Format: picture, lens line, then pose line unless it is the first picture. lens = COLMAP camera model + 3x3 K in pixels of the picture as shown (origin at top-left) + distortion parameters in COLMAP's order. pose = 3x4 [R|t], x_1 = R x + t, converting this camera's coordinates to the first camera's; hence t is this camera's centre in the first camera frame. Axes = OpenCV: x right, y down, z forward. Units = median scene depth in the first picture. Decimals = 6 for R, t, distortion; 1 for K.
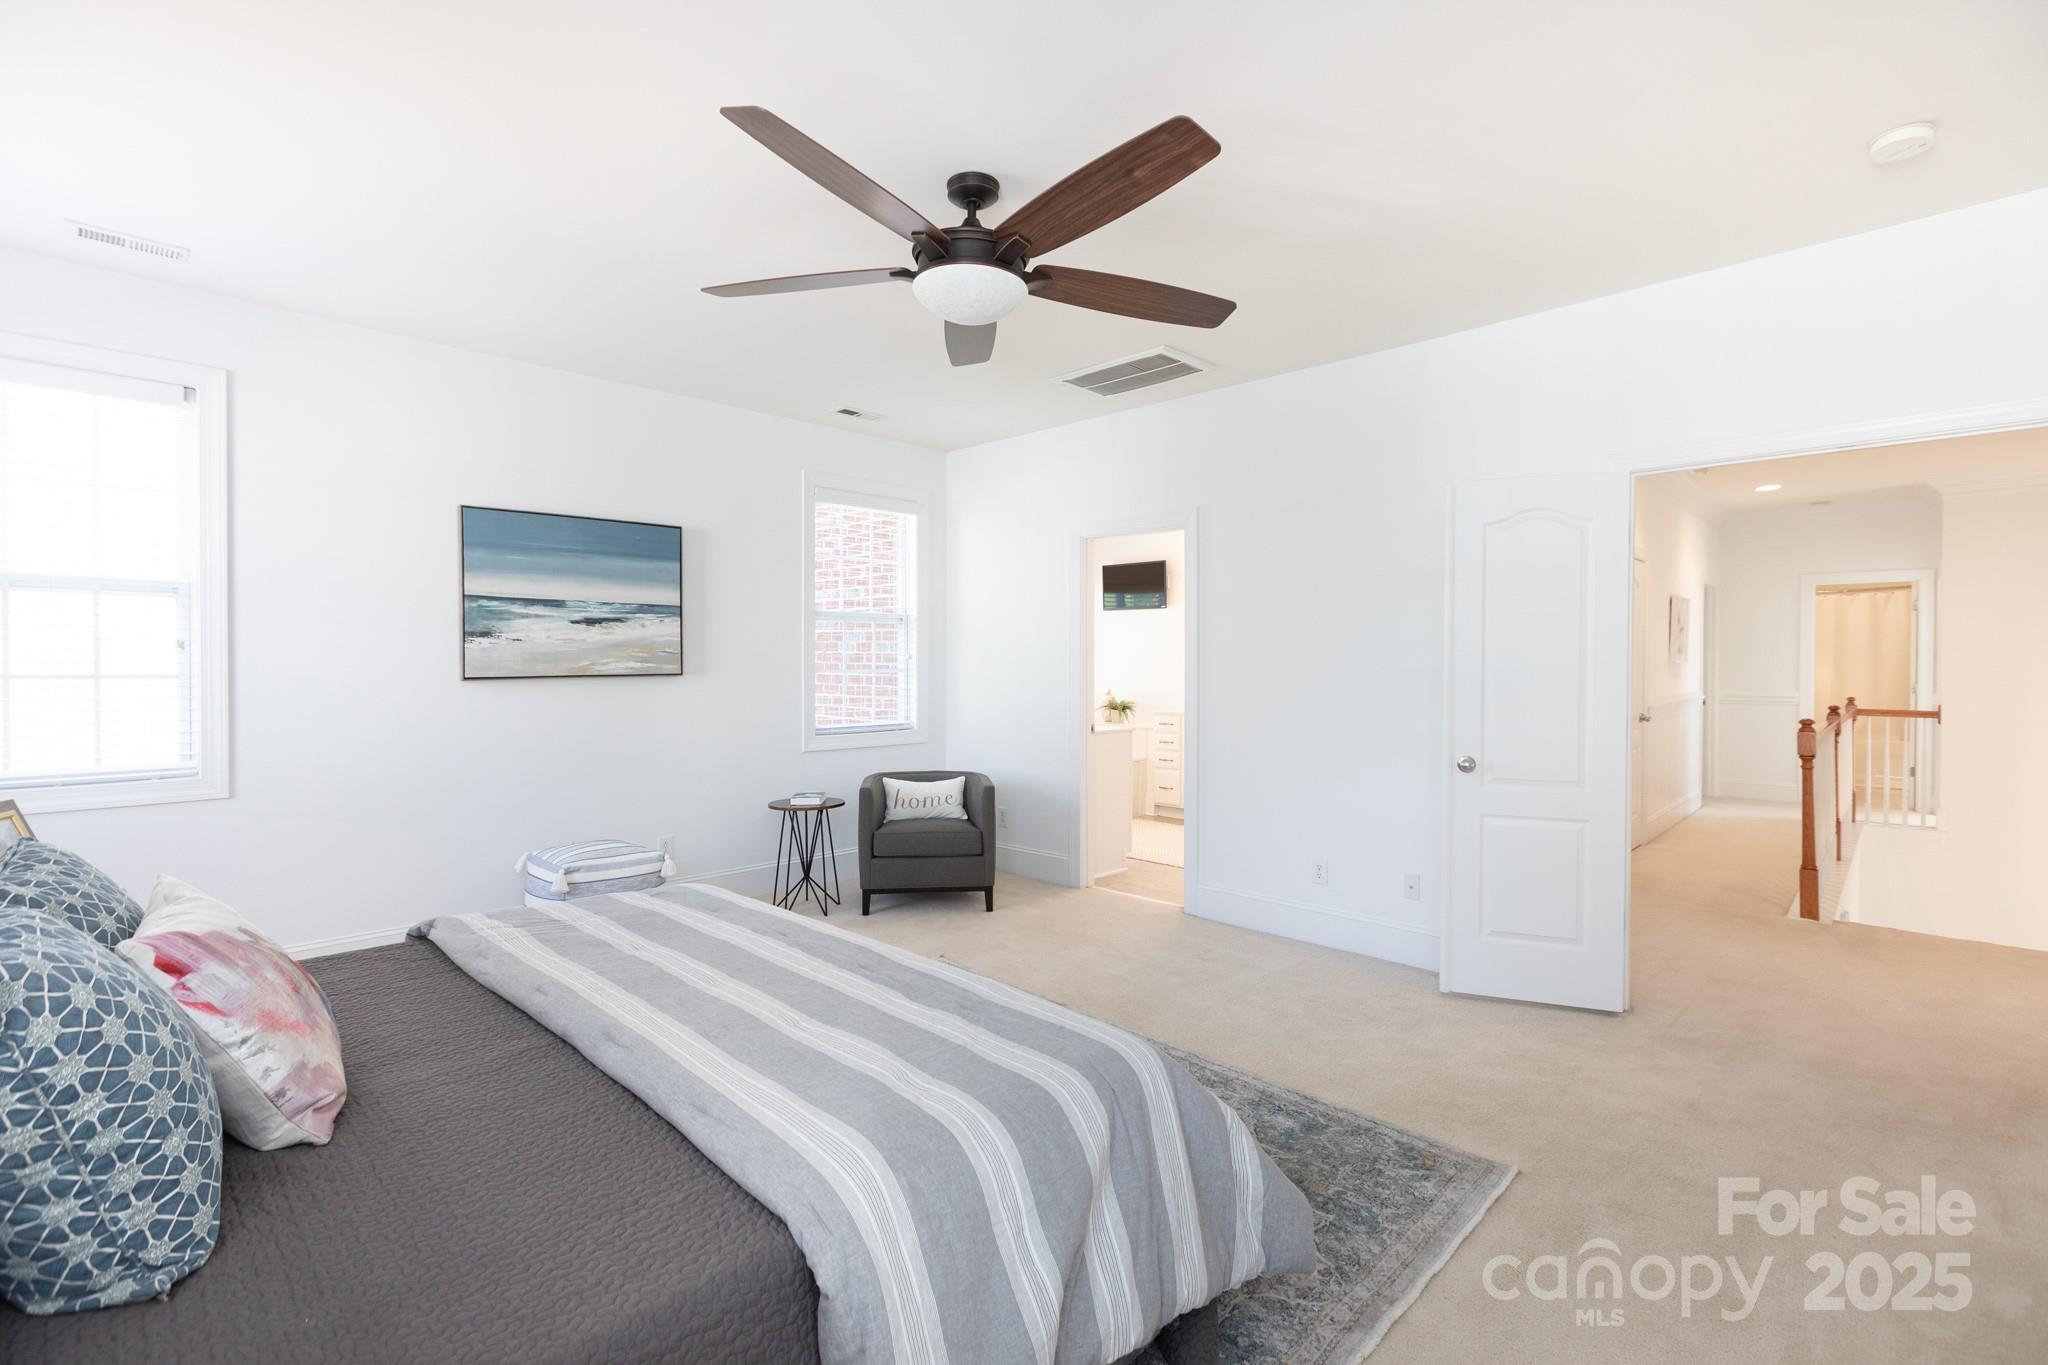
lens RADIAL K [[920.8, 0, 1014.4], [0, 920.8, 675.3], [0, 0, 1]] dist [0.000324, -0.001054]
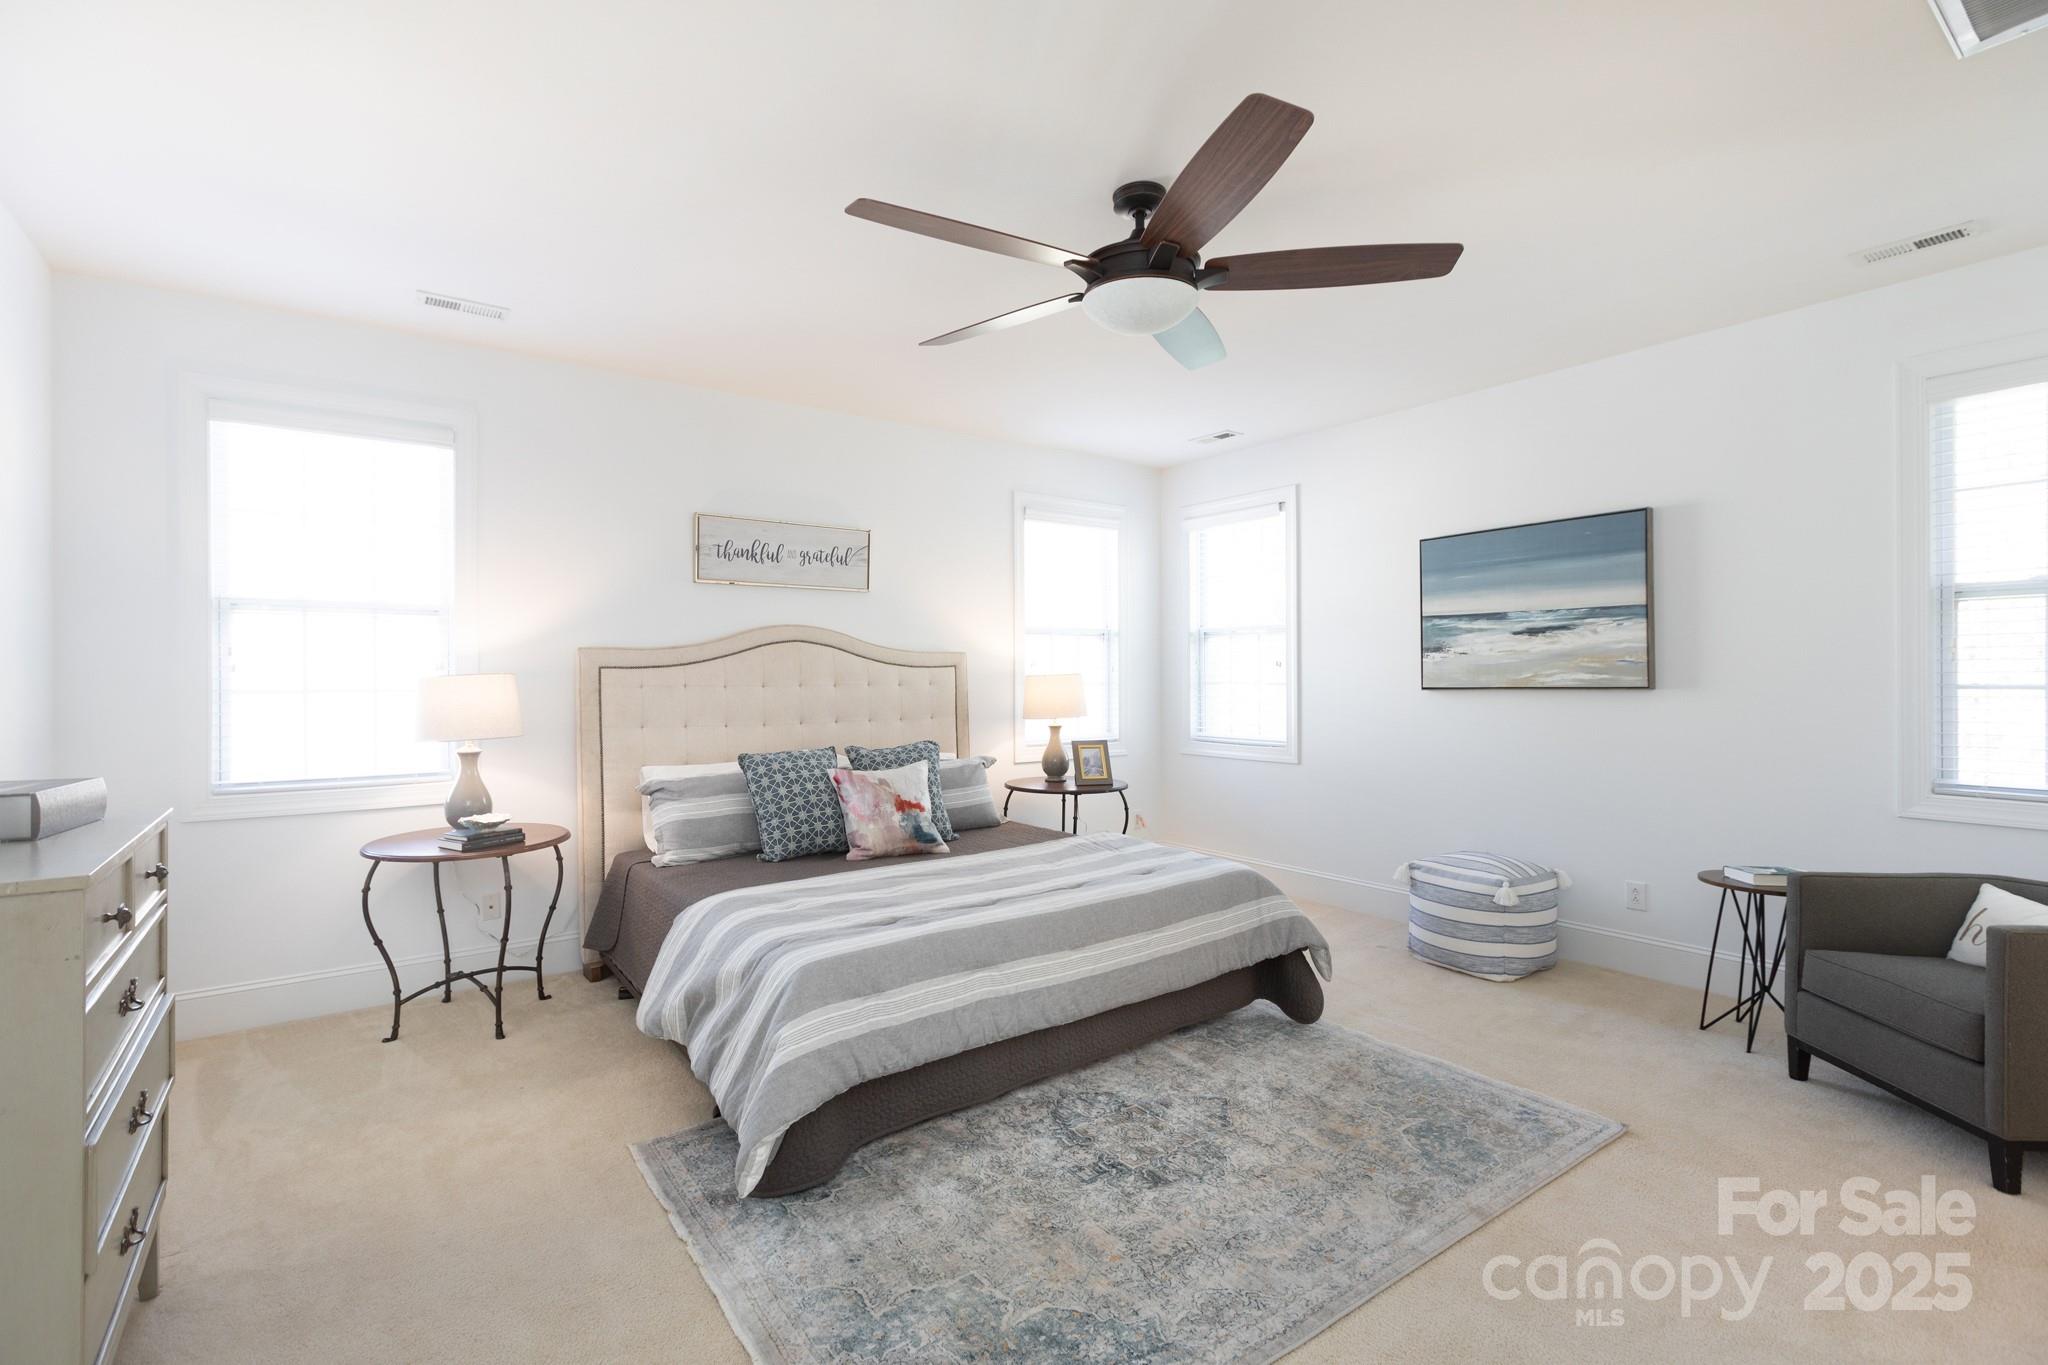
lens RADIAL K [[920.8, 0, 1014.4], [0, 920.8, 675.3], [0, 0, 1]] dist [0.000324, -0.001054]
pose [[-0.152021, -0.000360, -0.988377, 0.585862], [-0.008048, 0.999967, 0.000874, -0.009143], [0.988344, 0.008087, -0.152019, 0.622497]]
